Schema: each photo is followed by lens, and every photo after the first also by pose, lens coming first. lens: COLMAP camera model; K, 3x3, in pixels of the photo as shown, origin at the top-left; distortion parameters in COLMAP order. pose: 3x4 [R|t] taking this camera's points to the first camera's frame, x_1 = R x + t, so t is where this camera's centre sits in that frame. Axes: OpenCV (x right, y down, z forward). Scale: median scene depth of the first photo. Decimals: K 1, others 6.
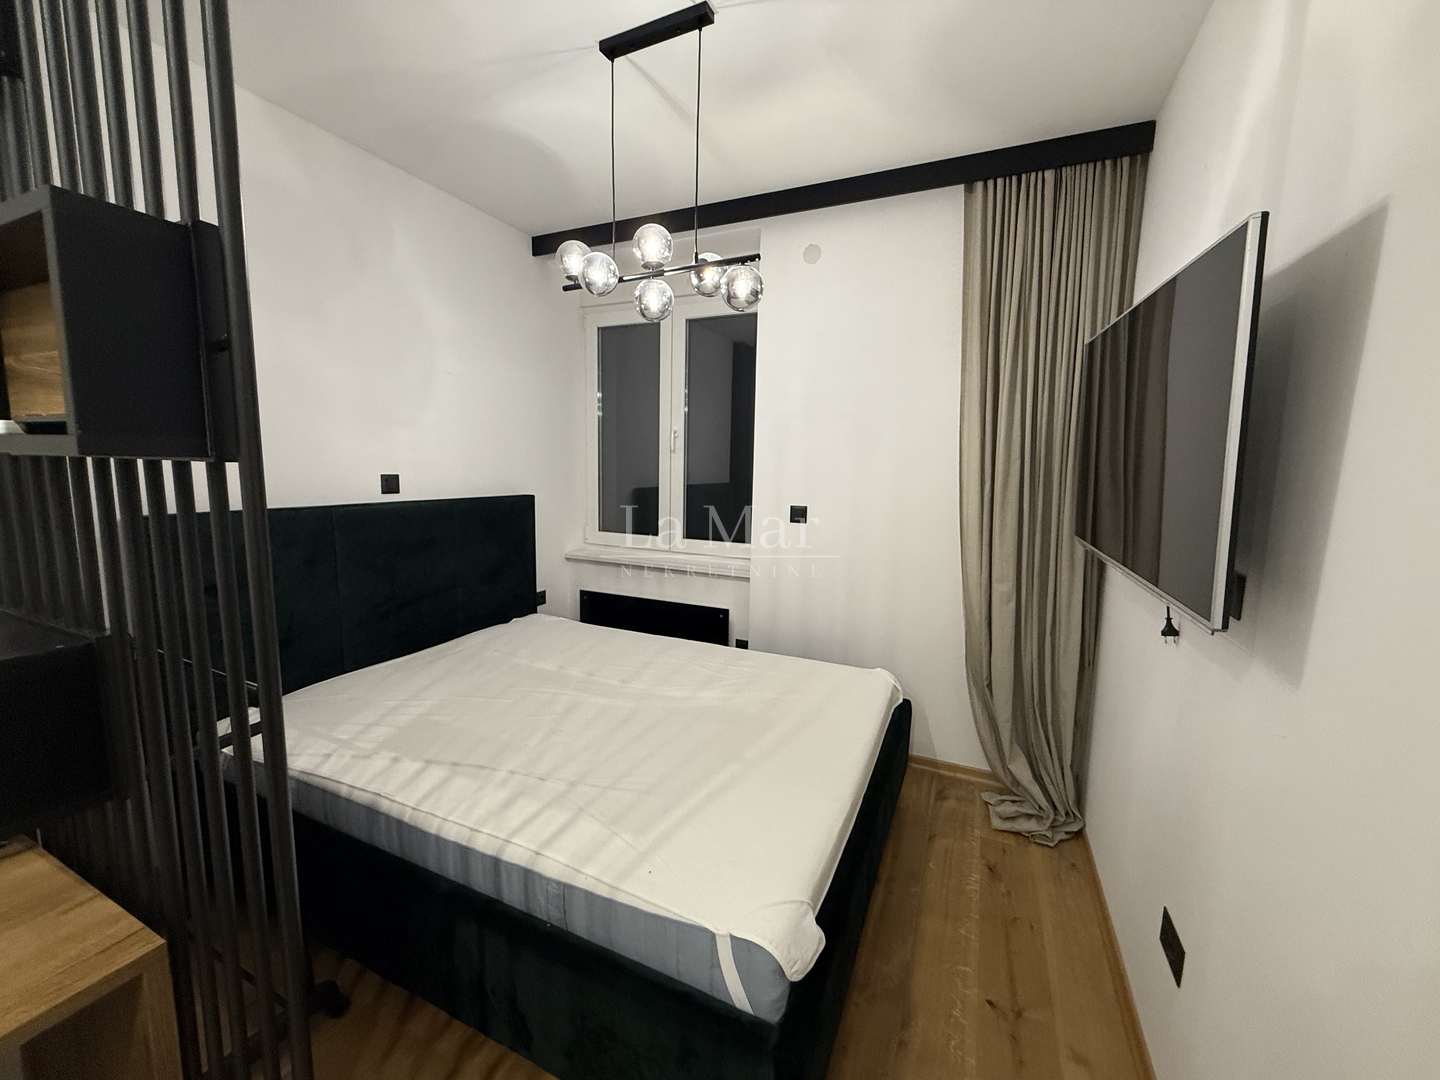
lens RADIAL K [[573.8, 0, 716.0], [0, 573.8, 538.2], [0, 0, 1]] dist [0.001280, -0.000113]
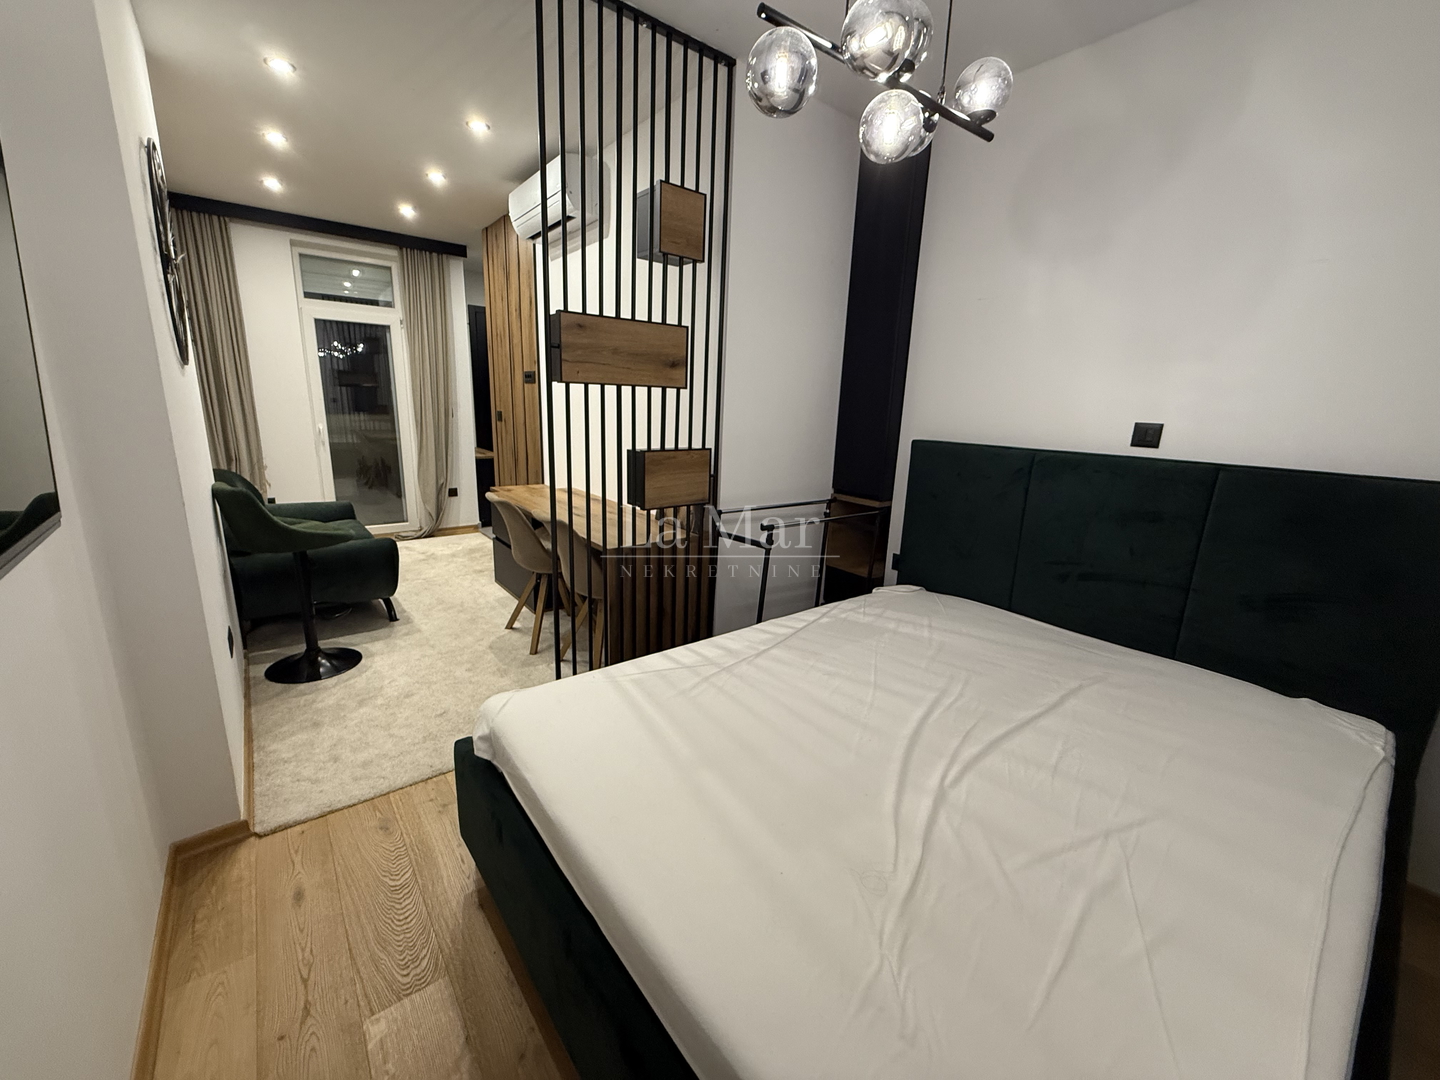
lens RADIAL K [[573.8, 0, 716.0], [0, 573.8, 538.2], [0, 0, 1]] dist [0.001280, -0.000113]
pose [[-0.452772, 0.168093, -0.875638, 0.437456], [-0.161933, 0.950234, 0.266145, -0.074031], [0.876798, 0.262298, -0.403020, 0.834441]]
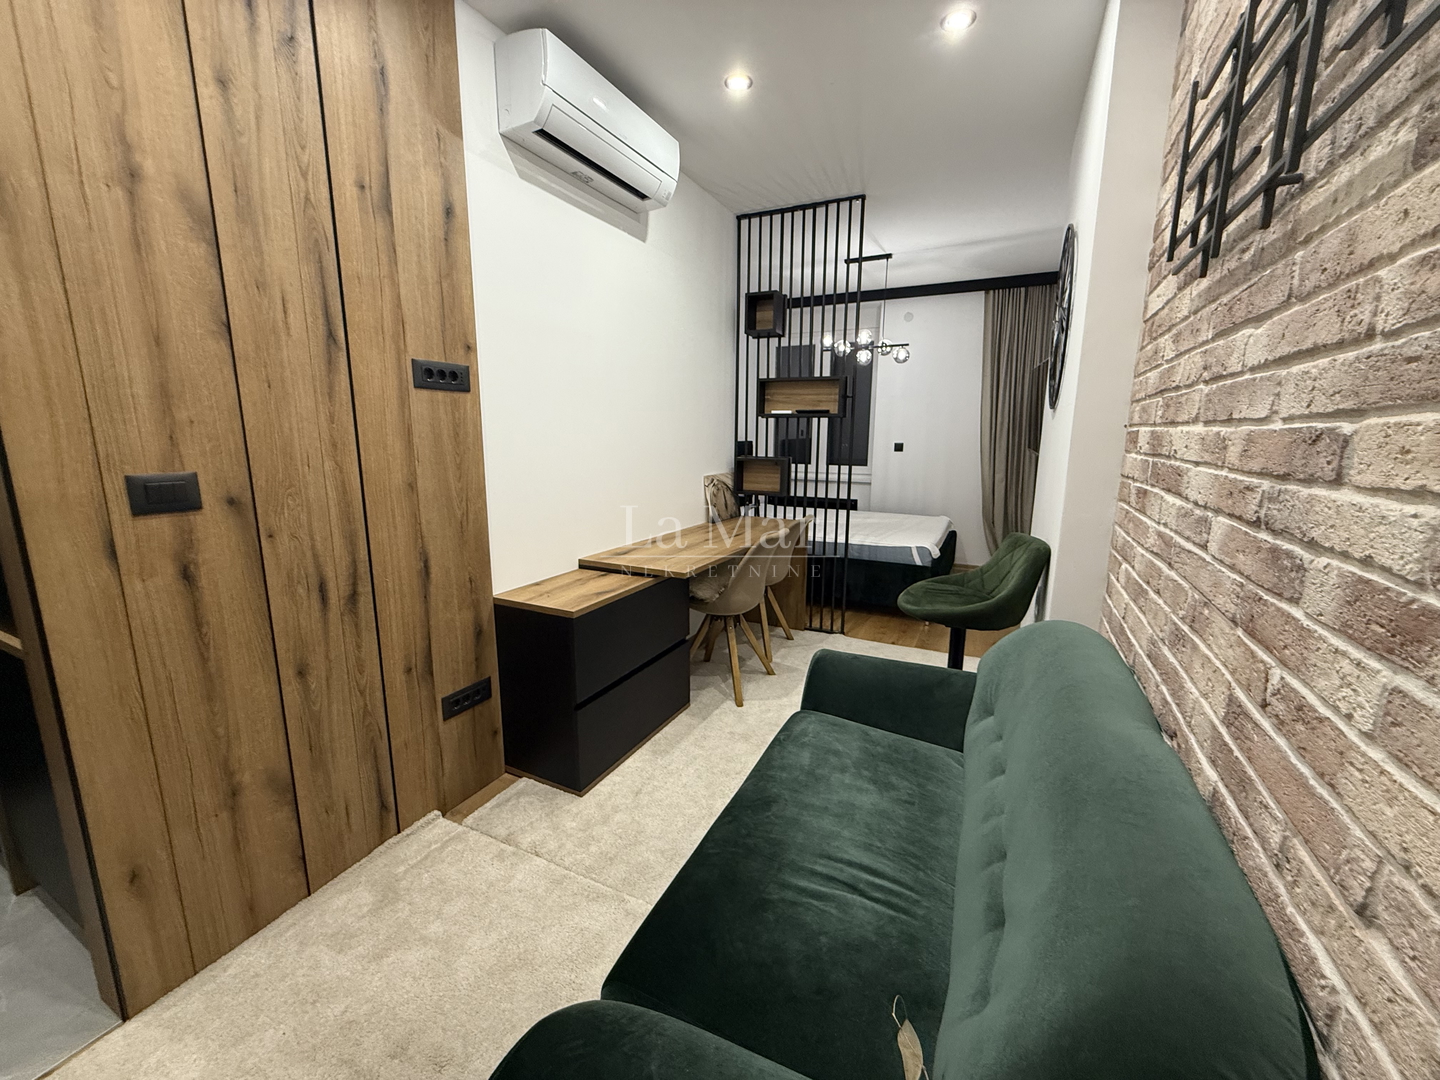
lens RADIAL K [[573.8, 0, 716.0], [0, 573.8, 538.2], [0, 0, 1]] dist [0.001280, -0.000113]
pose [[0.999445, -0.010896, -0.031468, -0.604819], [0.012676, 0.998297, 0.056934, 0.213298], [0.030794, -0.057302, 0.997882, -1.440175]]
